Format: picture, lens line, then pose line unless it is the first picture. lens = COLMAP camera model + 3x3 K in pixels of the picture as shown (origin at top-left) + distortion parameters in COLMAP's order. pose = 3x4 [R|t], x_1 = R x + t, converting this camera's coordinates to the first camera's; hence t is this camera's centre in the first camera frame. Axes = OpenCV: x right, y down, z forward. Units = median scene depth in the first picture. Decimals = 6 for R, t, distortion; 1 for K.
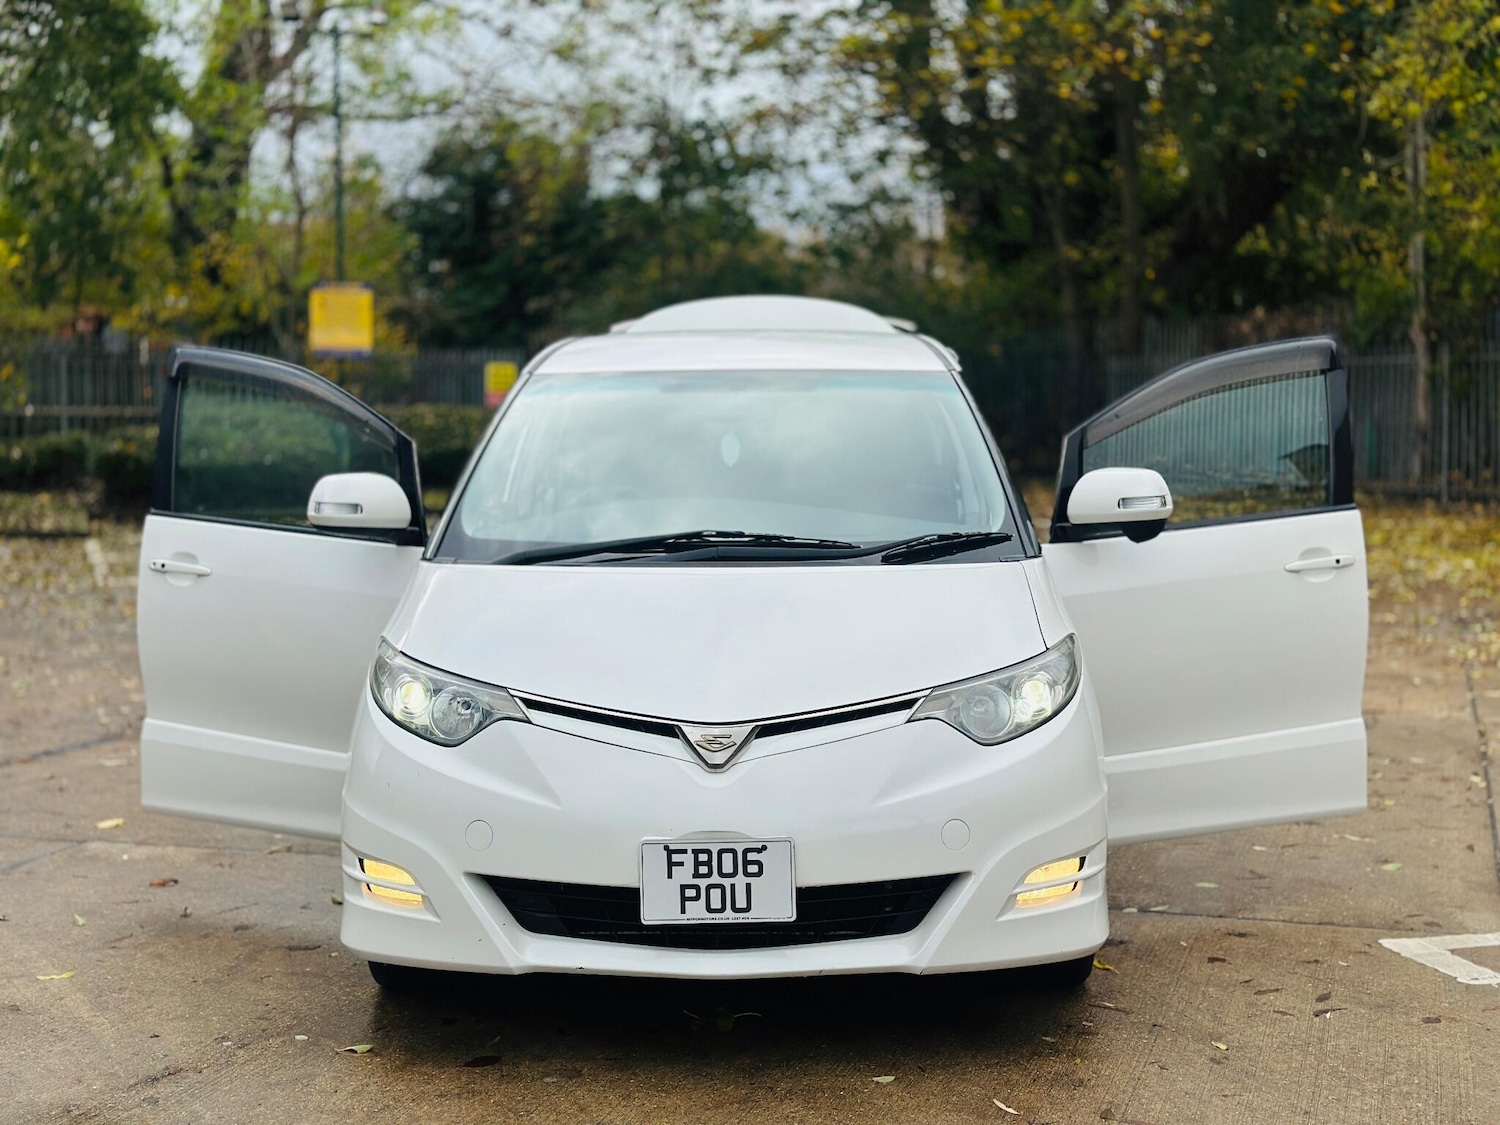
lens RADIAL K [[2087.9, 0, 751.0], [0, 2087.9, 561.6], [0, 0, 1]] dist [0.098683, 0.000000]
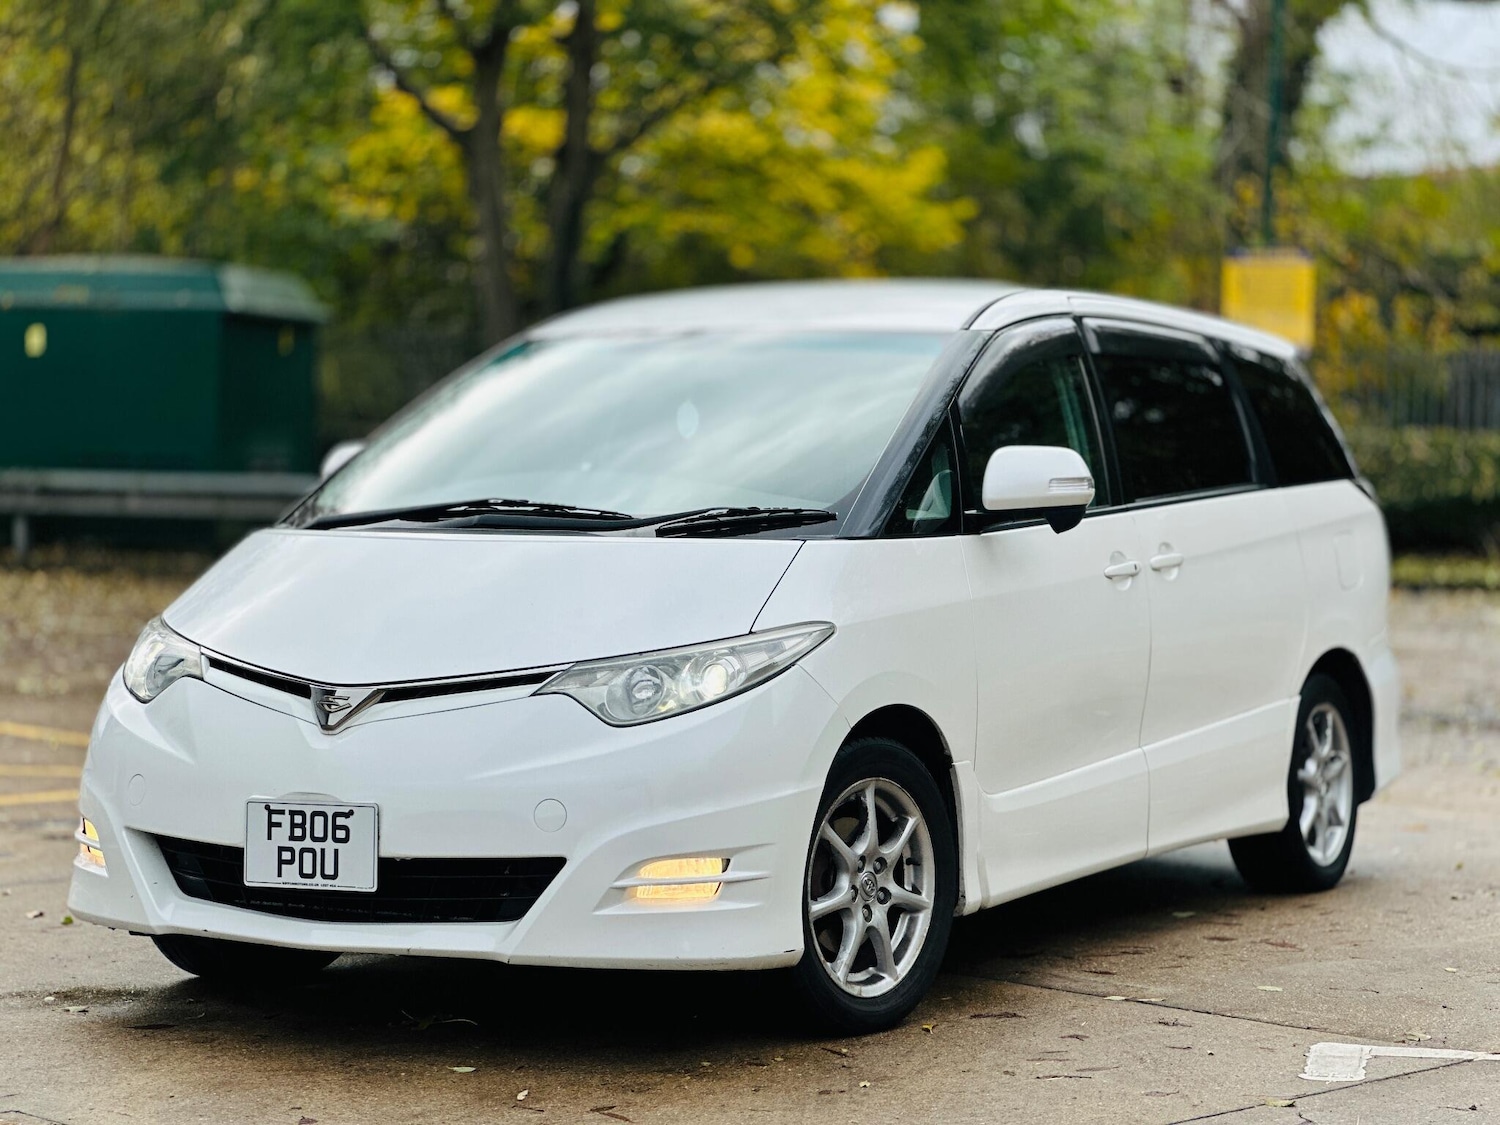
lens RADIAL K [[3338.6, 0, 753.8], [0, 3338.6, 547.0], [0, 0, 1]] dist [0.229328, 0.000000]
pose [[0.888598, 0.022600, -0.458130, 0.858896], [-0.044037, 0.998375, -0.036163, 0.062118], [0.456568, 0.052309, 0.888149, -0.280585]]
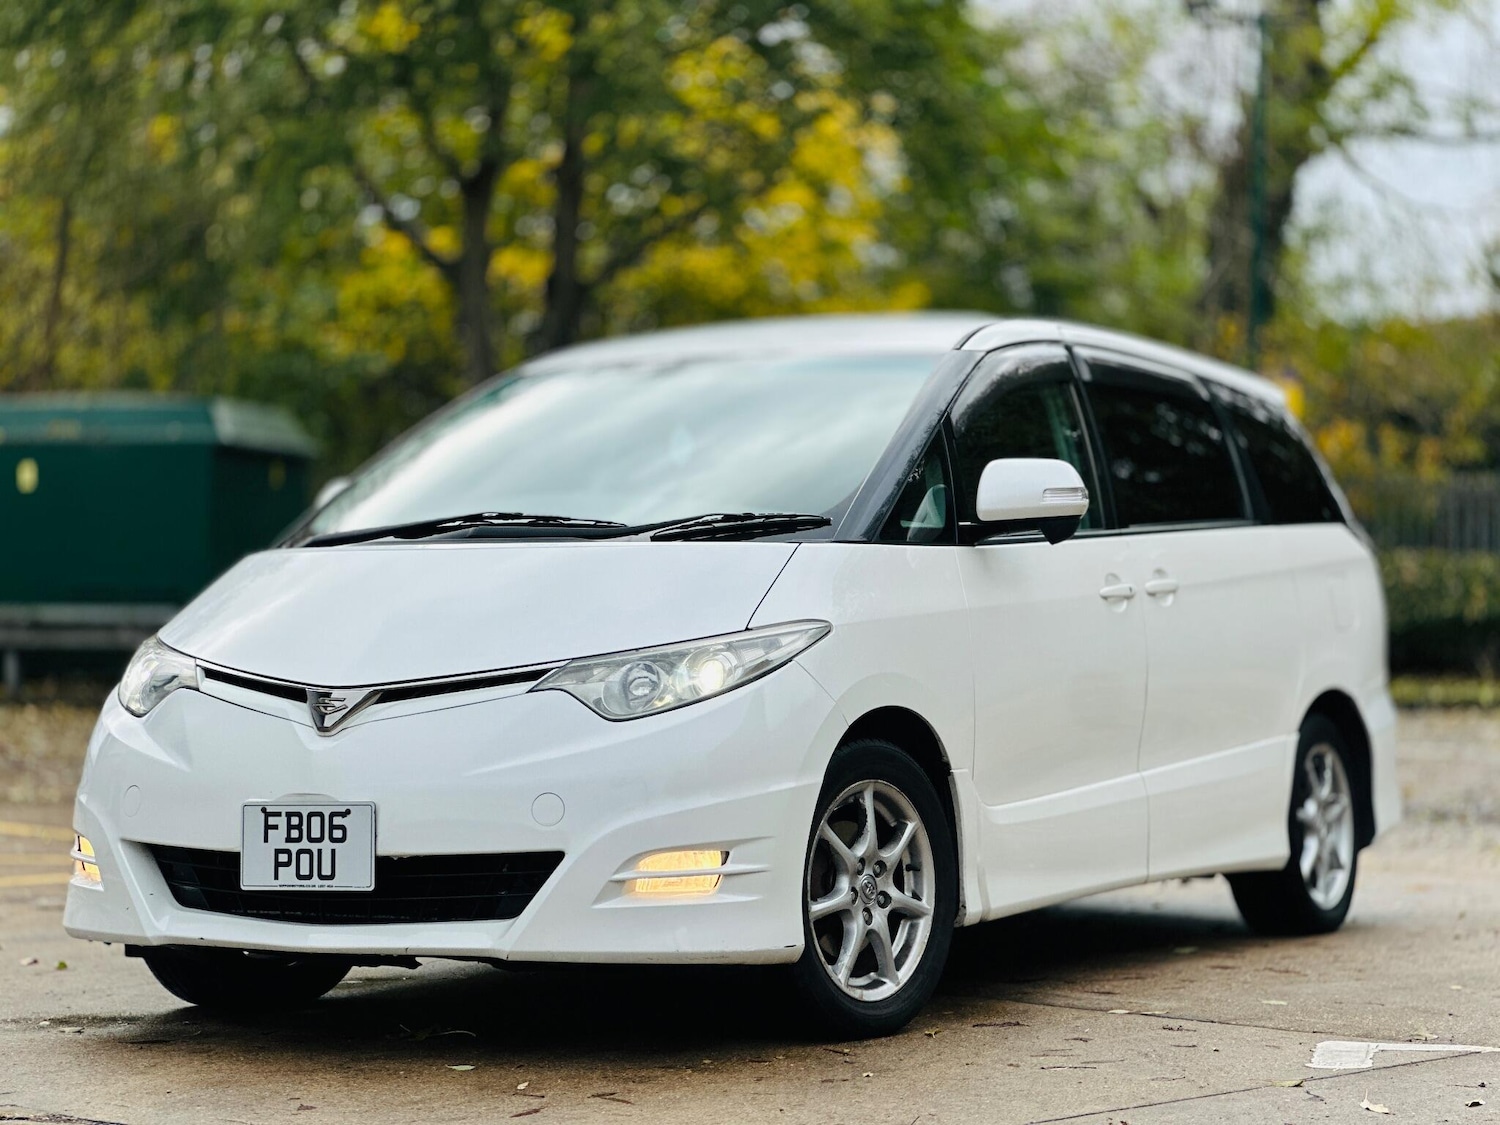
lens RADIAL K [[3338.6, 0, 743.2], [0, 3338.6, 552.0], [0, 0, 1]] dist [0.229328, 0.000000]
pose [[0.888614, -0.011320, -0.458516, 0.856379], [-0.031824, 0.995764, -0.086259, 0.143176], [0.457550, 0.091243, 0.884490, -0.274544]]
